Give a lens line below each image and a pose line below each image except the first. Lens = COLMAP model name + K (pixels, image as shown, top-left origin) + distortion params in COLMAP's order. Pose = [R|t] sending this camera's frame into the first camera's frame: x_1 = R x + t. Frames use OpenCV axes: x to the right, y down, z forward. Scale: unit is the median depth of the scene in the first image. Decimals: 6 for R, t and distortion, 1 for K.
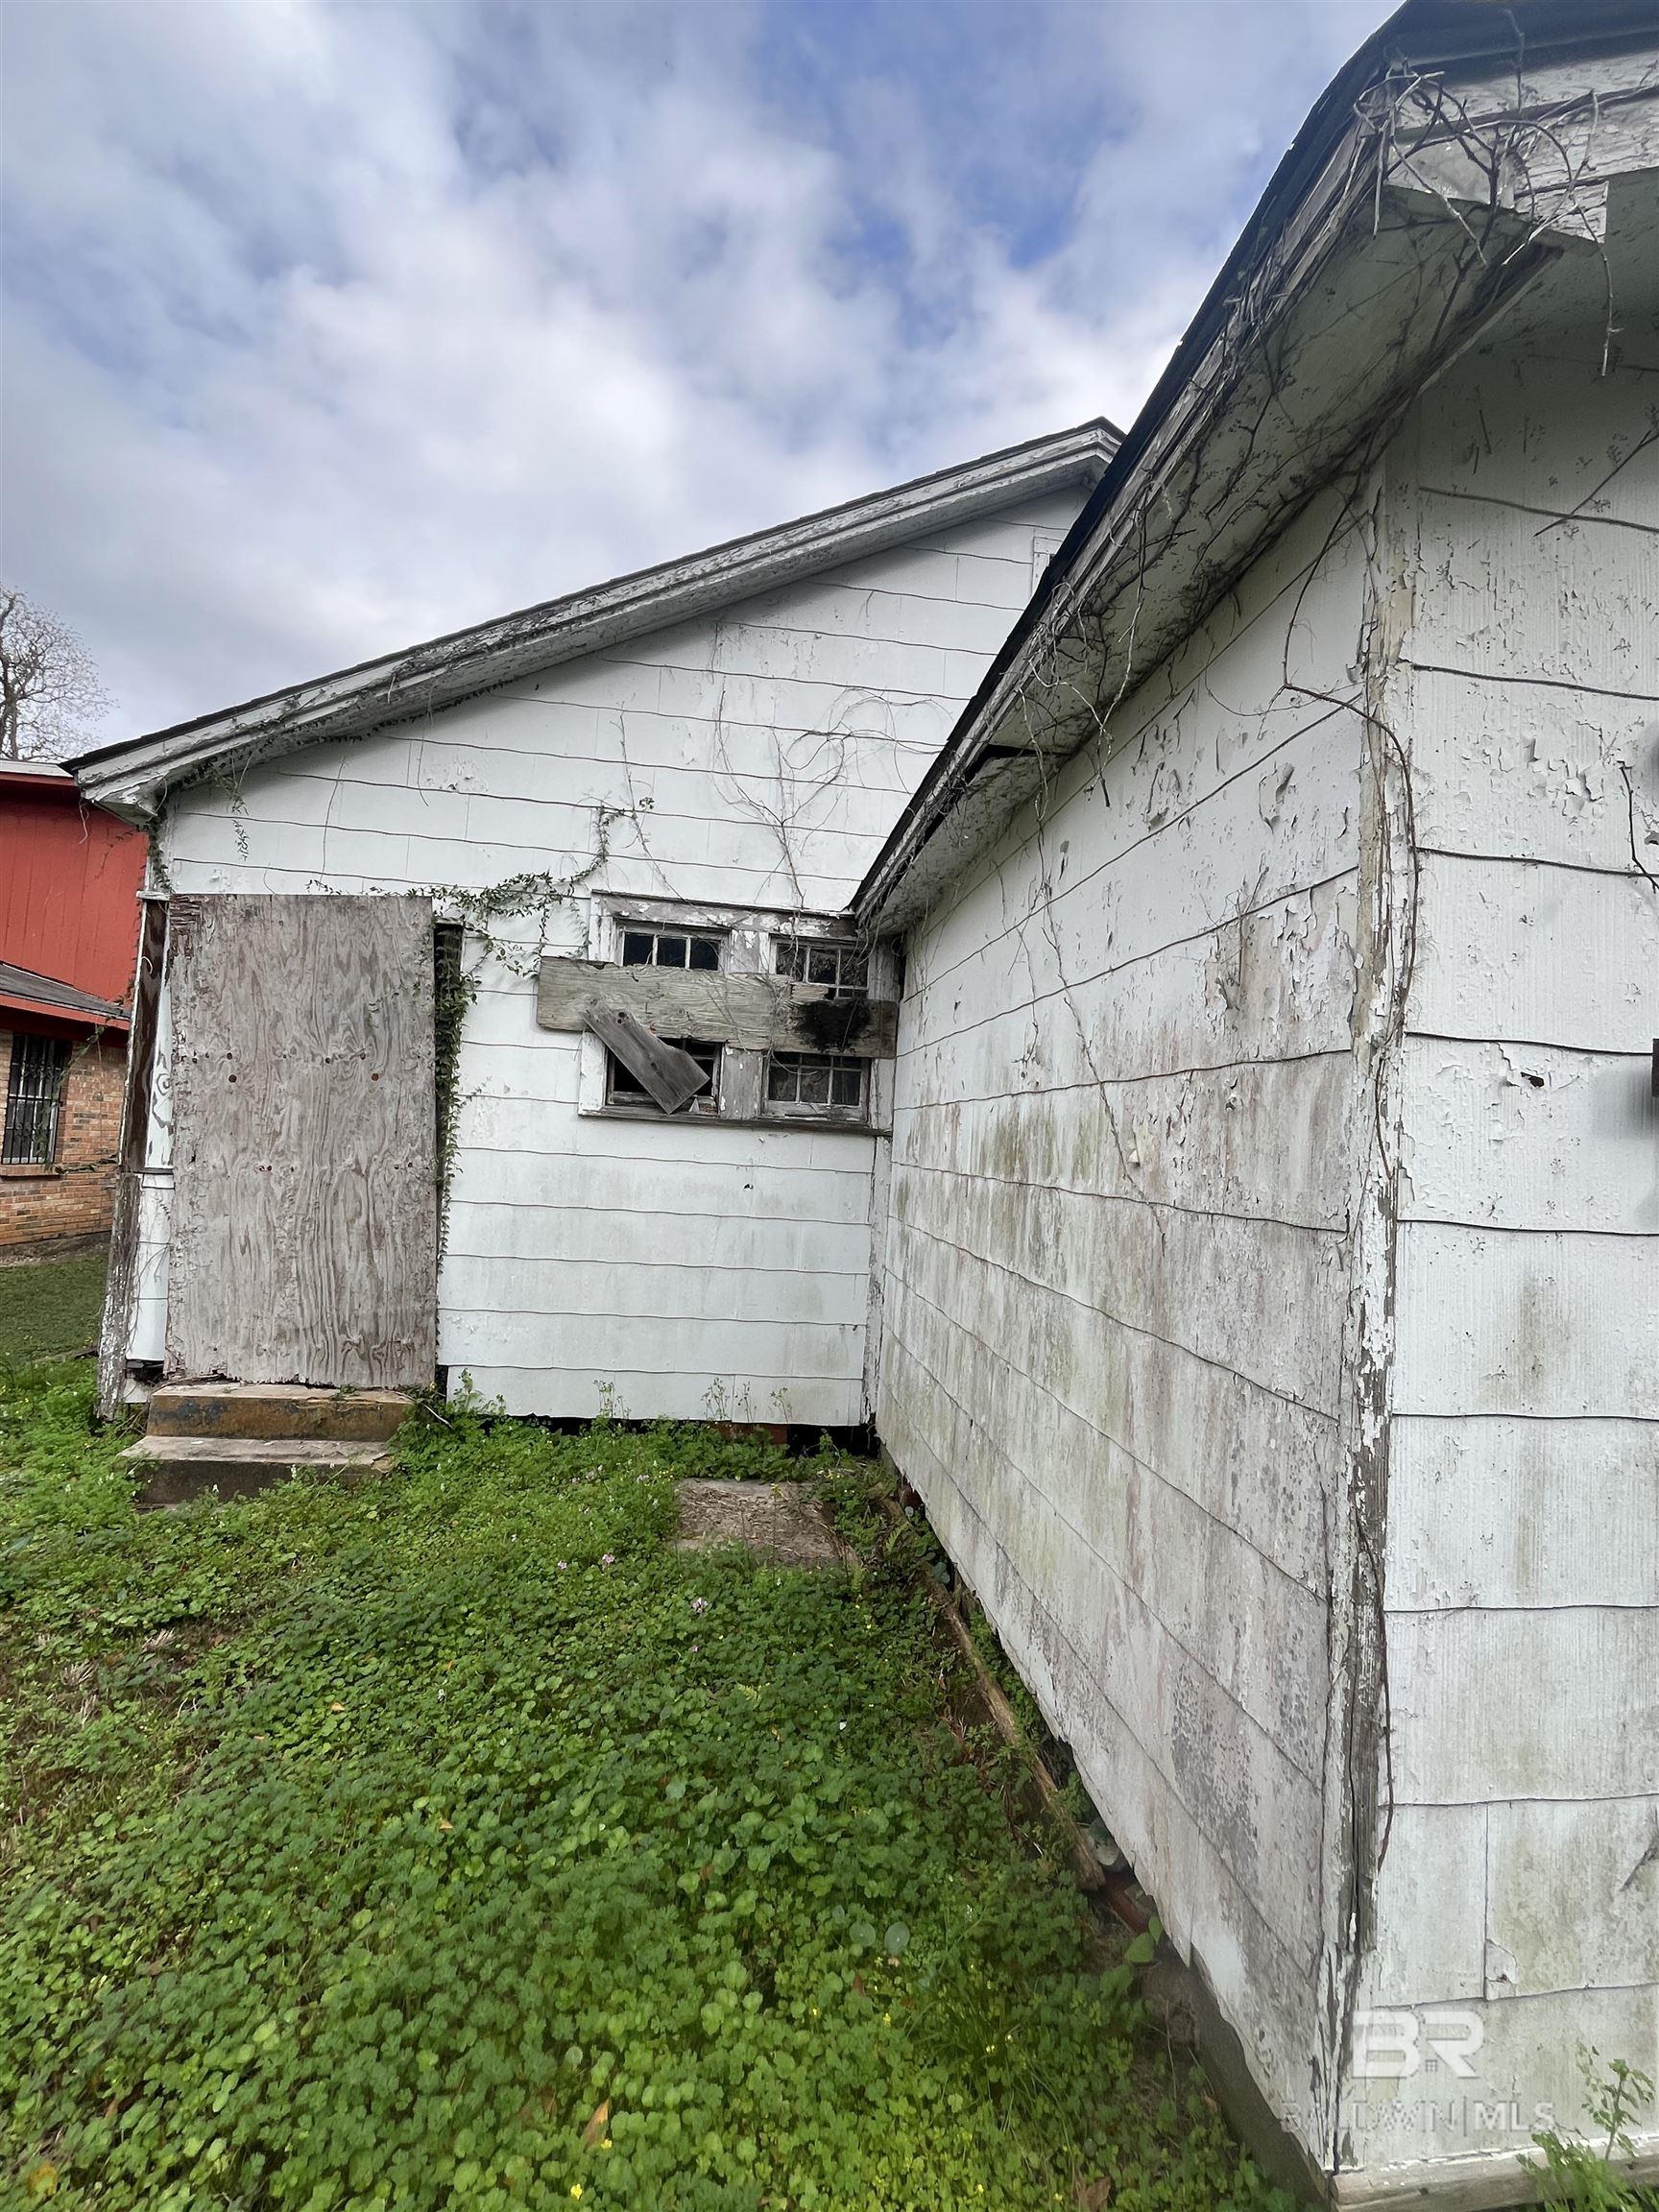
lens RADIAL K [[972.2, 0, 820.4], [0, 972.2, 1108.4], [0, 0, 1]] dist [0.000528, -0.001016]
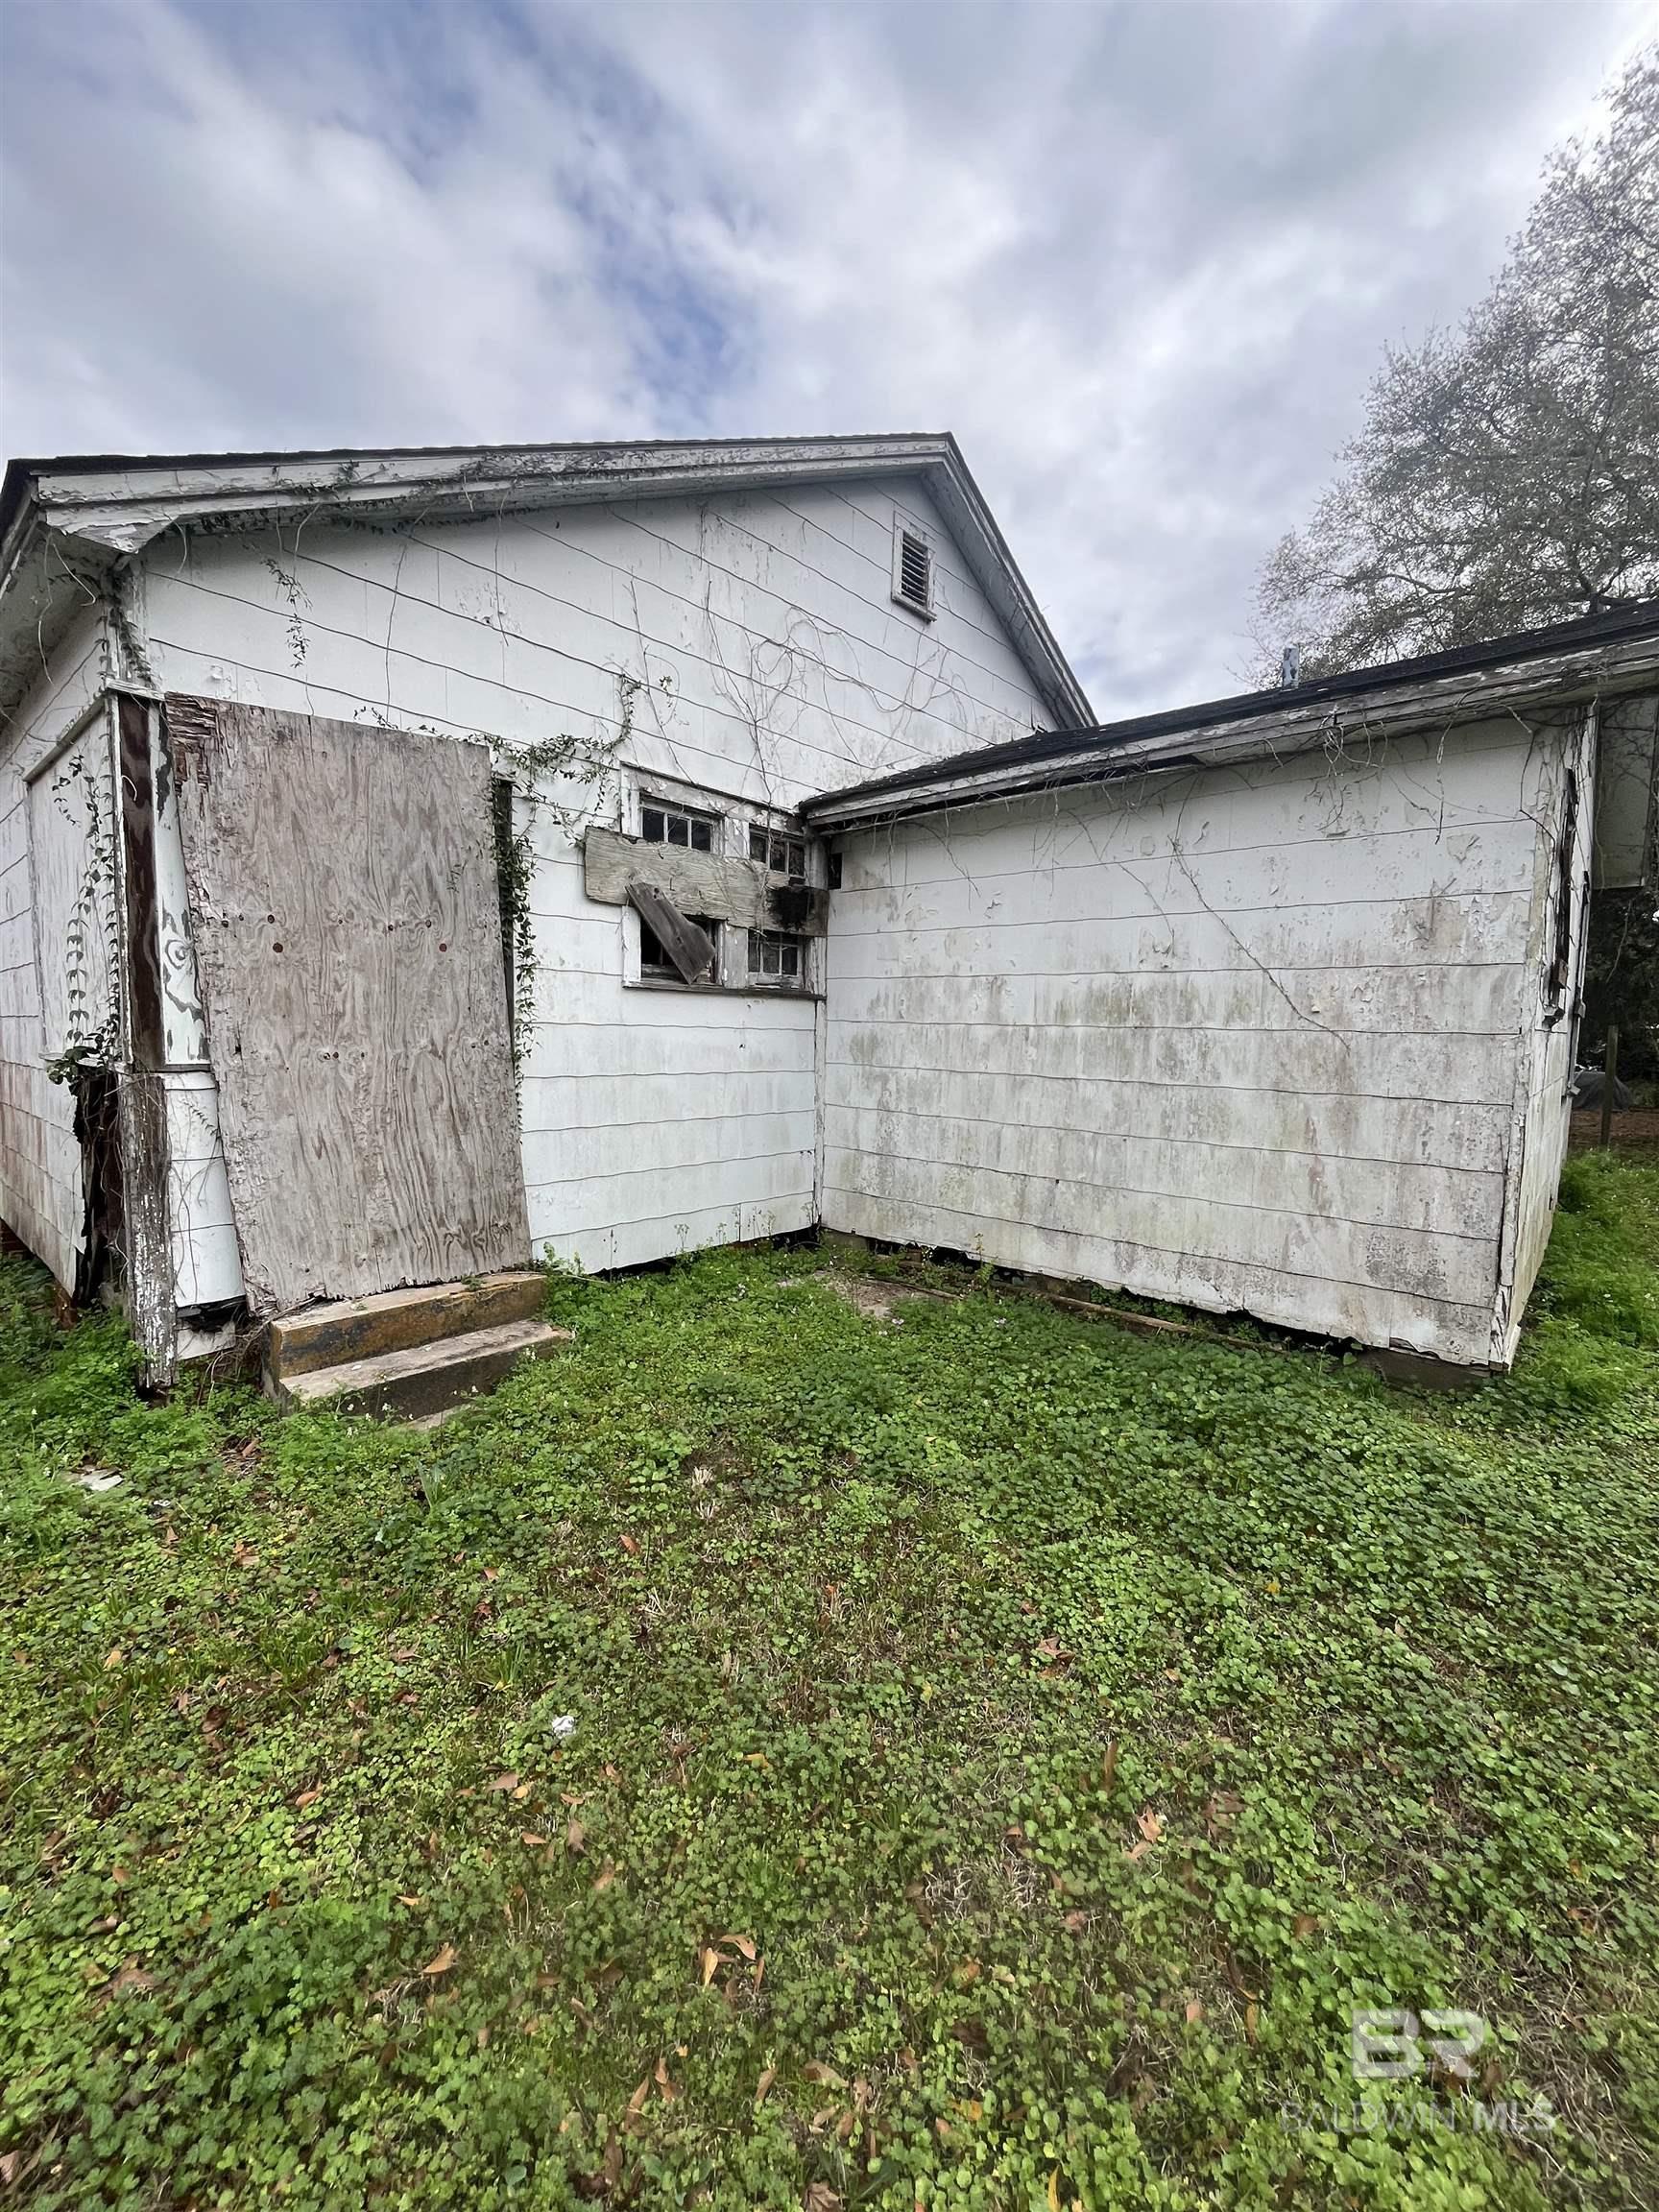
lens RADIAL K [[896.3, 0, 834.7], [0, 896.3, 1112.0], [0, 0, 1]] dist [0.000323, -0.002525]
pose [[0.749878, -0.105614, 0.653092, -0.752393], [-0.000981, 0.986997, 0.160737, -0.015877], [-0.661576, -0.121174, 0.740023, 0.124822]]
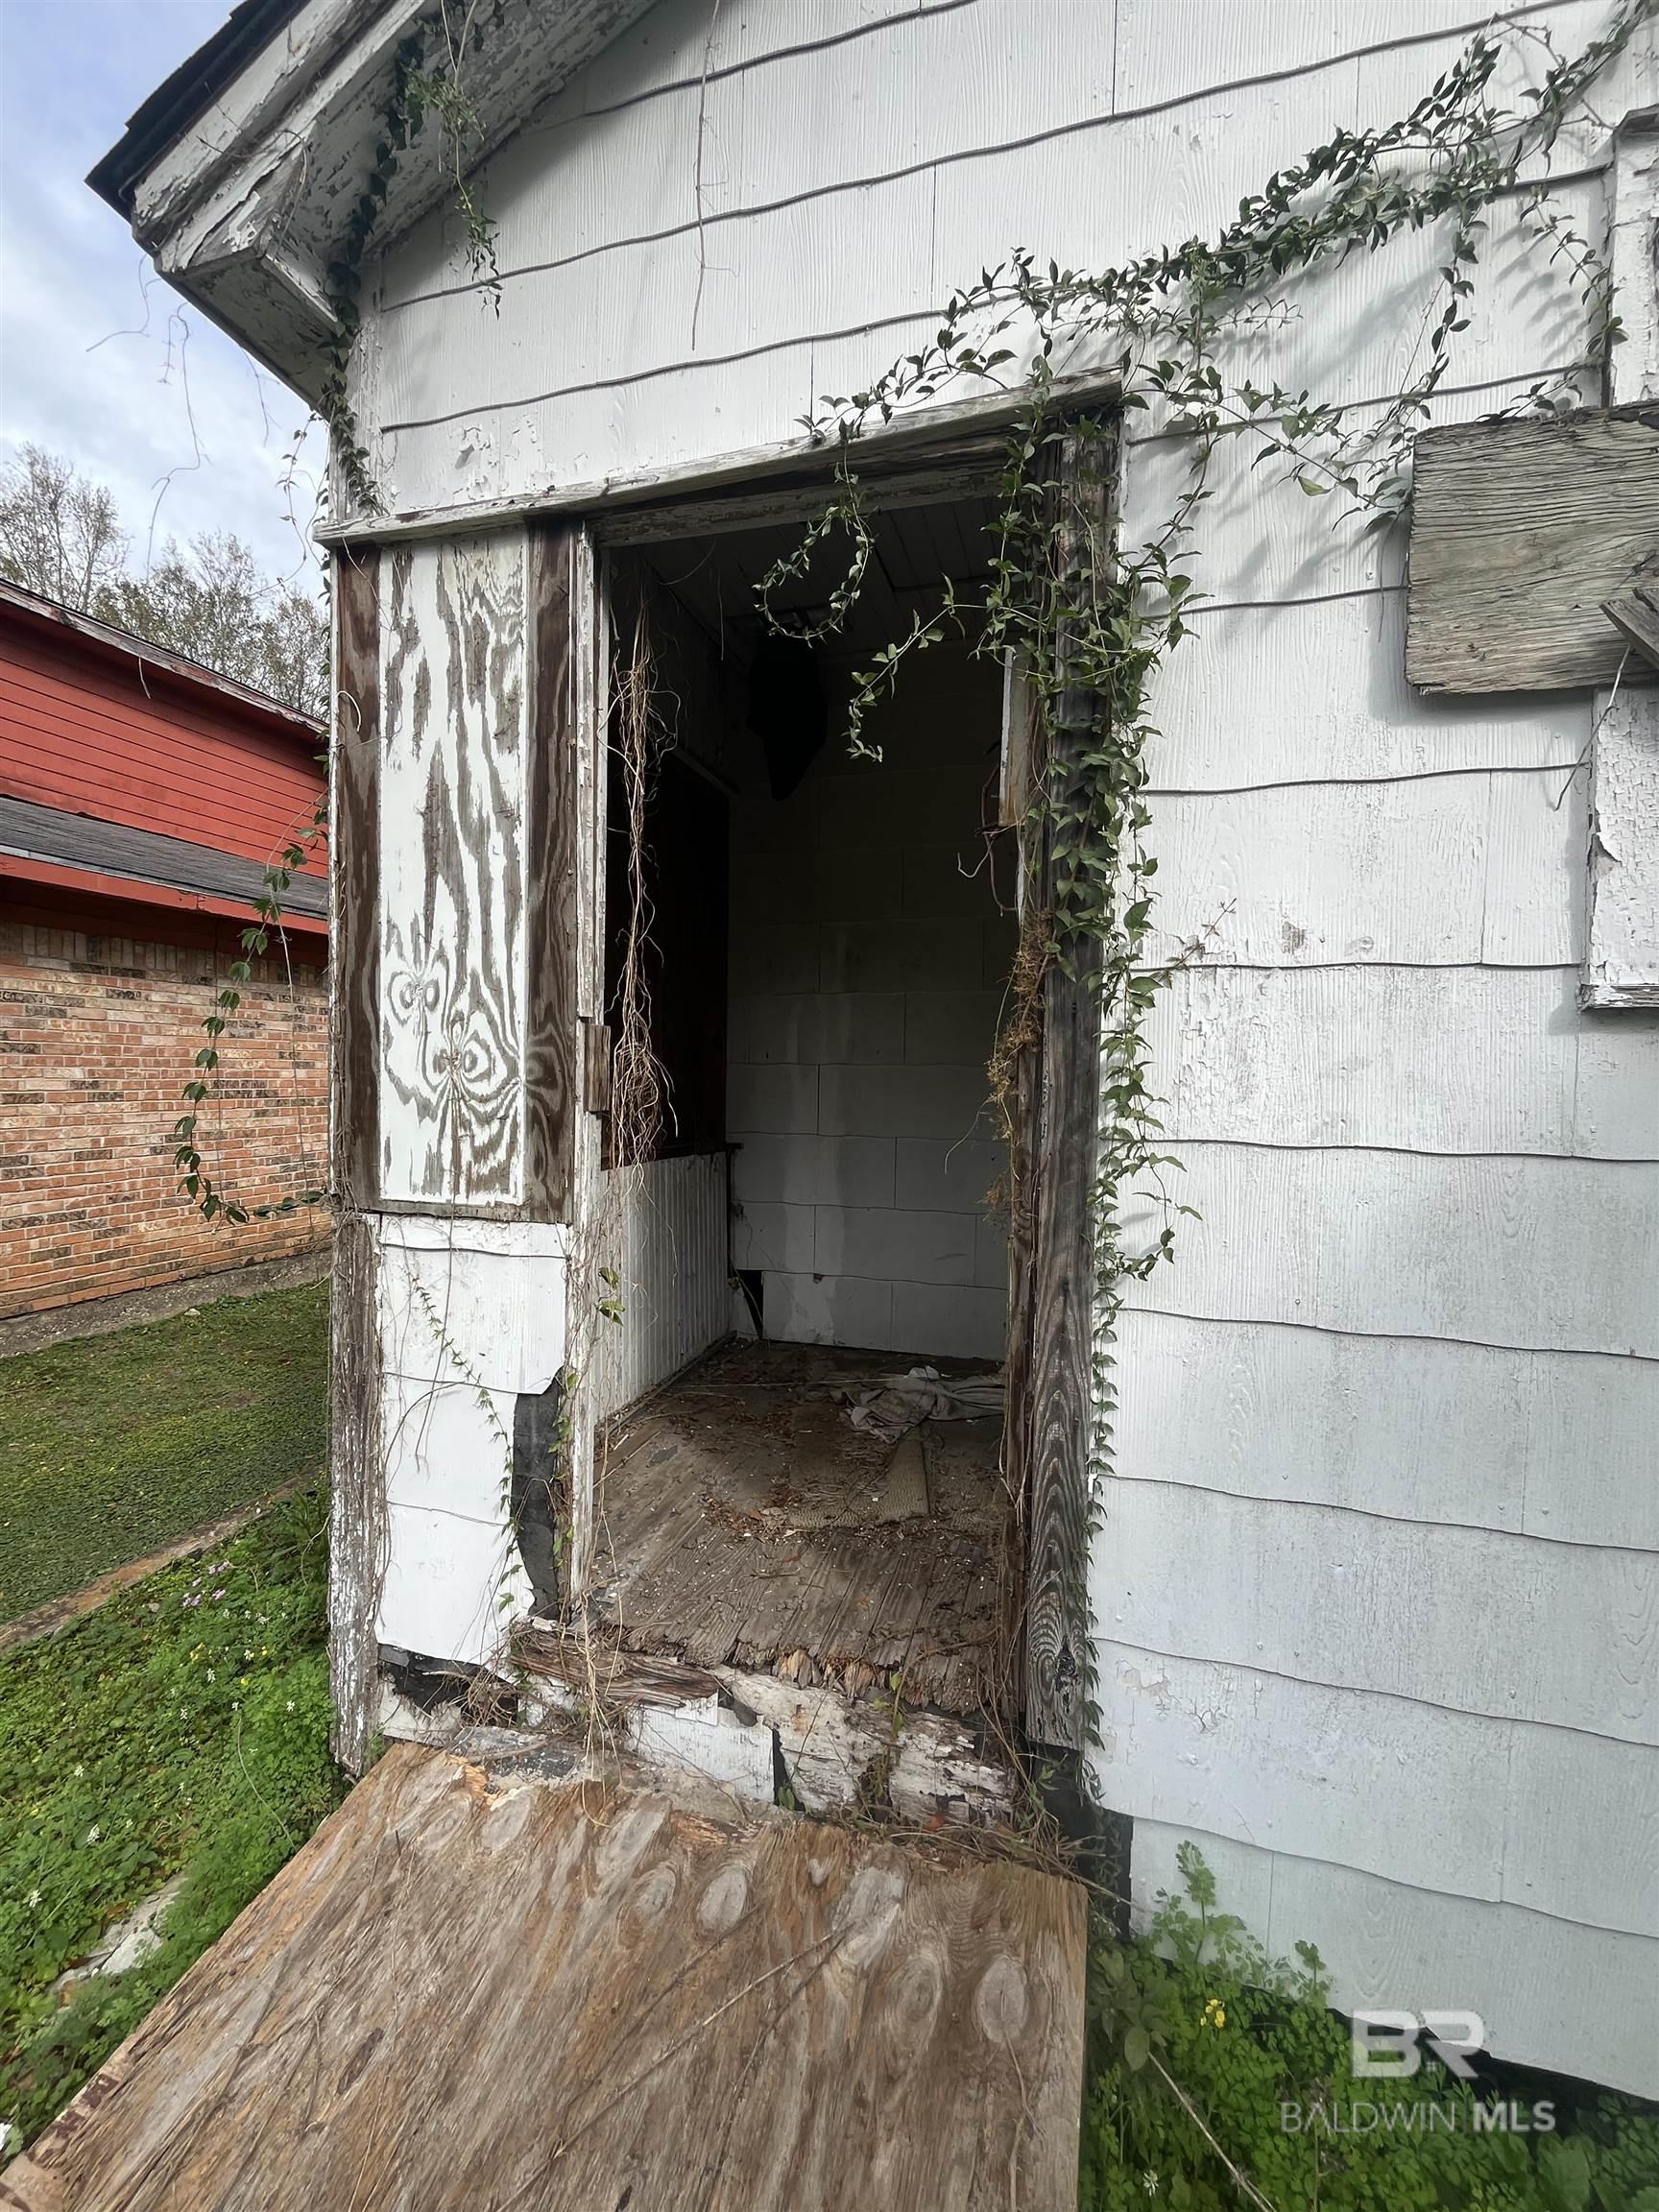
lens RADIAL K [[896.3, 0, 836.6], [0, 896.3, 1100.9], [0, 0, 1]] dist [0.000323, -0.002525]
pose [[0.912330, -0.026202, -0.408617, -0.350813], [0.052585, 0.997184, 0.053466, 0.008130], [0.406065, -0.070265, 0.911139, 0.719450]]
